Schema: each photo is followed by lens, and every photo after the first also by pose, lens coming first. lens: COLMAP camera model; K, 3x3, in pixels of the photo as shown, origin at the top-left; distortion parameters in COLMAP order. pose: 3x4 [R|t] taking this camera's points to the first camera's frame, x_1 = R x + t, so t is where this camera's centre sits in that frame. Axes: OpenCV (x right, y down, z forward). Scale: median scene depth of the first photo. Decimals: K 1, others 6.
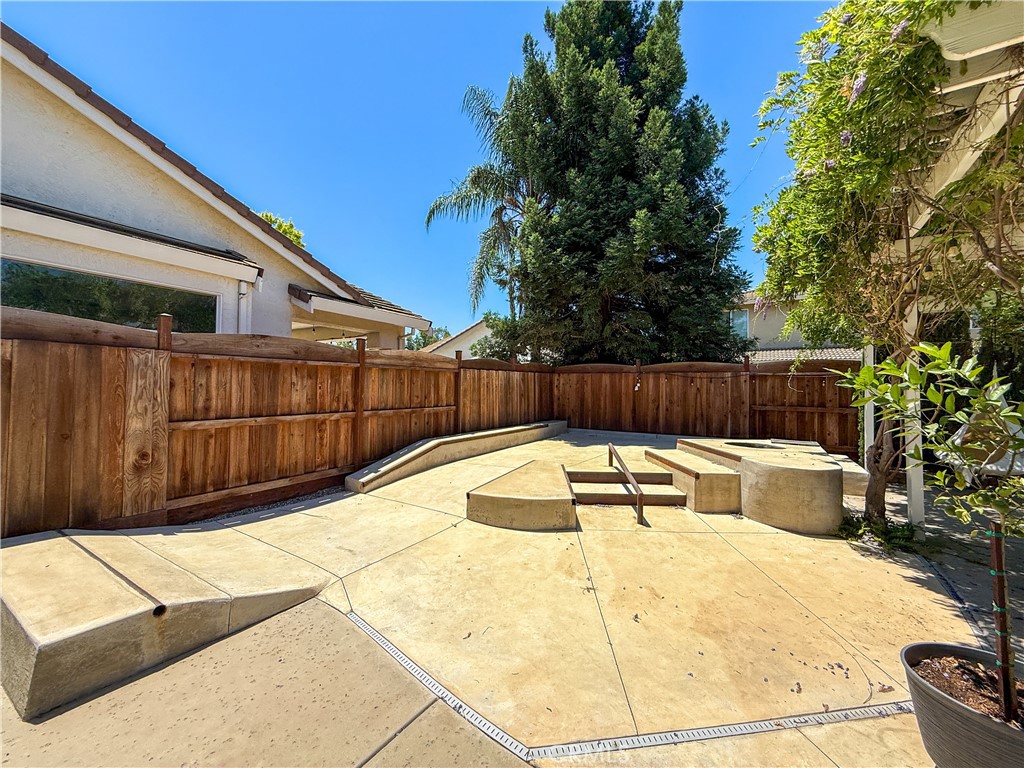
lens RADIAL K [[408.4, 0, 508.8], [0, 408.4, 384.4], [0, 0, 1]] dist [0.002416, 0.000802]
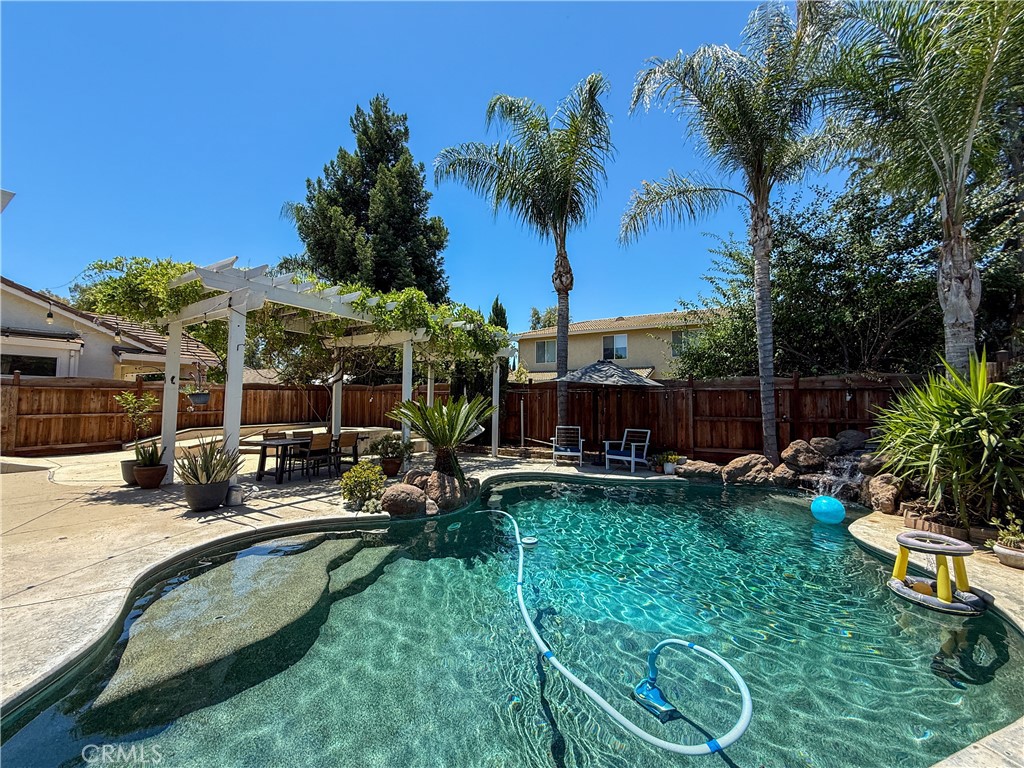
lens RADIAL K [[408.4, 0, 508.8], [0, 408.4, 384.4], [0, 0, 1]] dist [0.002416, 0.000802]
pose [[0.999948, -0.002884, 0.009795, 1.596459], [0.003188, 0.999507, -0.031237, -0.003037], [-0.009701, 0.031267, 0.999464, -1.138456]]
